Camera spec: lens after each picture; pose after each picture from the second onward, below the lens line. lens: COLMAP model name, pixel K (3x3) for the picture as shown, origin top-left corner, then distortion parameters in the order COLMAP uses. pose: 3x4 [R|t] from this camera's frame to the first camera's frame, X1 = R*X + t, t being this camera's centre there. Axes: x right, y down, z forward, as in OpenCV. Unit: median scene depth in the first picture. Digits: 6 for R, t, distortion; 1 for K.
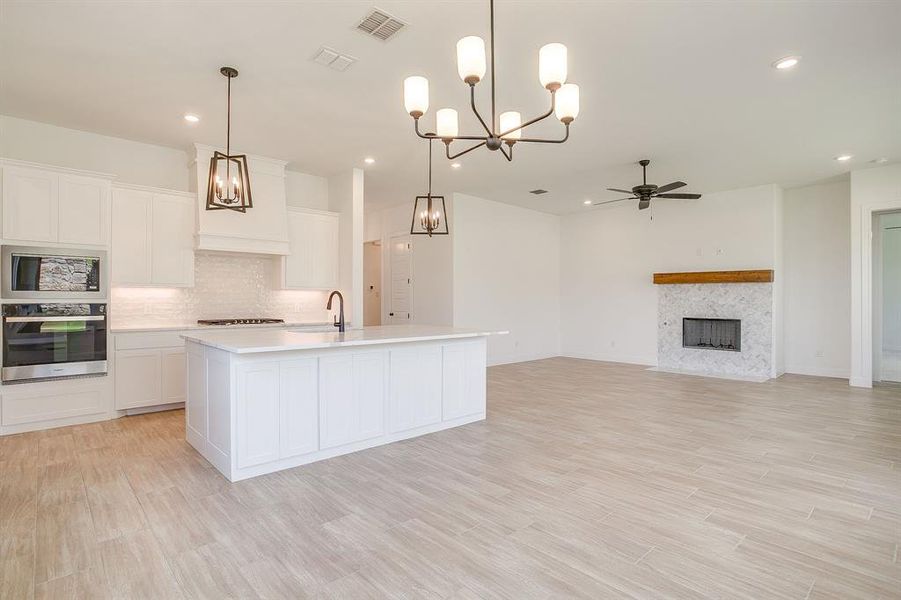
lens RADIAL K [[457.8, 0, 445.7], [0, 457.8, 296.6], [0, 0, 1]] dist [-0.058949, 0.033667]
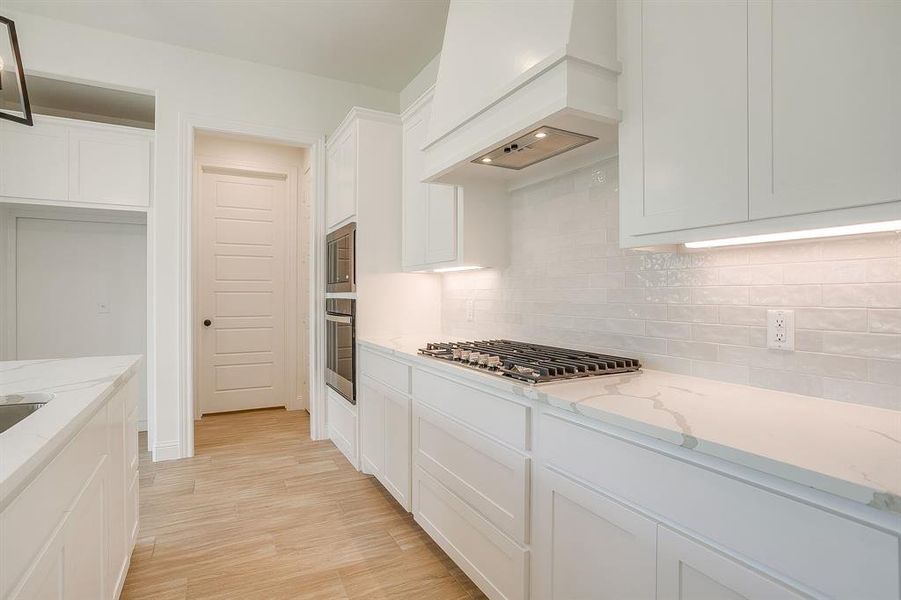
lens RADIAL K [[457.8, 0, 445.7], [0, 457.8, 296.6], [0, 0, 1]] dist [-0.058949, 0.033667]
pose [[-0.257577, 0.002567, -0.966254, -0.124045], [0.007654, 0.999971, 0.000616, 0.011463], [0.966227, -0.007237, -0.257589, 1.319163]]
